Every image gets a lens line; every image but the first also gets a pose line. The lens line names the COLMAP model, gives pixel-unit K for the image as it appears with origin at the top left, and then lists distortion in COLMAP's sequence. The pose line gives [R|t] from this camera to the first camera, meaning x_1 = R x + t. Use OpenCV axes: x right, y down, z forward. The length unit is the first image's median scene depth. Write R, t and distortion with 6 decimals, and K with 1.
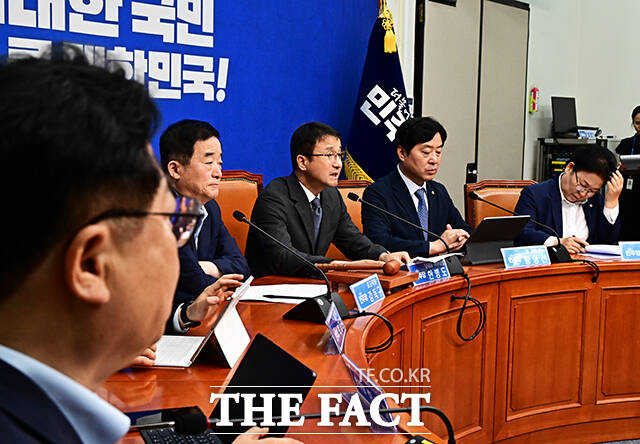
lens RADIAL K [[914.3, 0, 320.0], [0, 914.3, 222.0], [0, 0, 1]] dist [-0.020143, 0.005495]
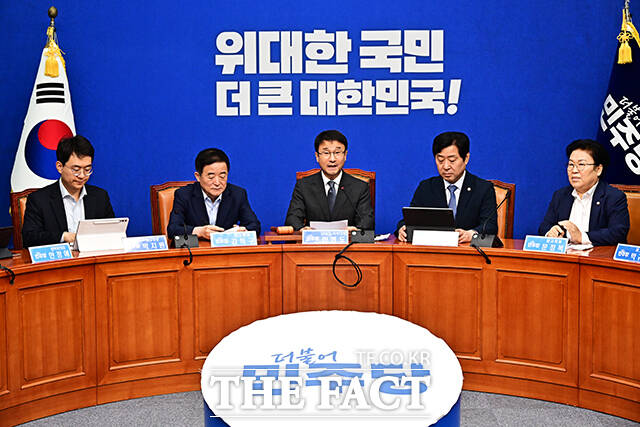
lens RADIAL K [[1367.7, 0, 320.0], [0, 1367.7, 213.5], [0, 0, 1]] dist [-0.044649, 0.007619]
pose [[0.595930, 0.050926, -0.801420, 1.369472], [-0.065012, 0.997771, 0.015060, -0.013646], [0.800400, 0.043128, 0.597912, -0.272729]]
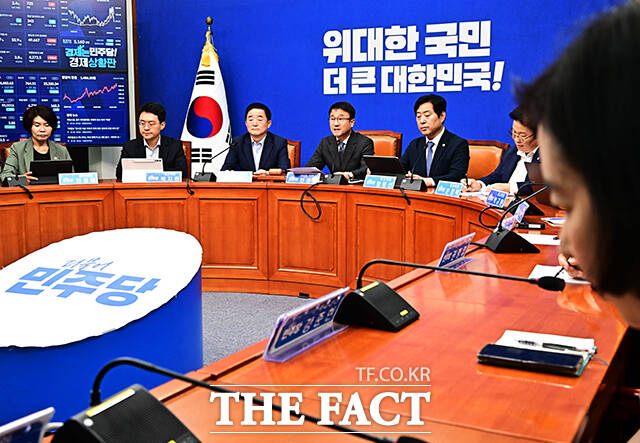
lens RADIAL K [[773.1, 0, 320.0], [0, 773.1, 221.5], [0, 0, 1]] dist [-0.030245, 0.009685]
pose [[0.179944, 0.104098, -0.978153, 1.187617], [-0.094658, 0.991602, 0.088115, -0.000891], [0.979112, 0.076735, 0.188286, 0.518009]]
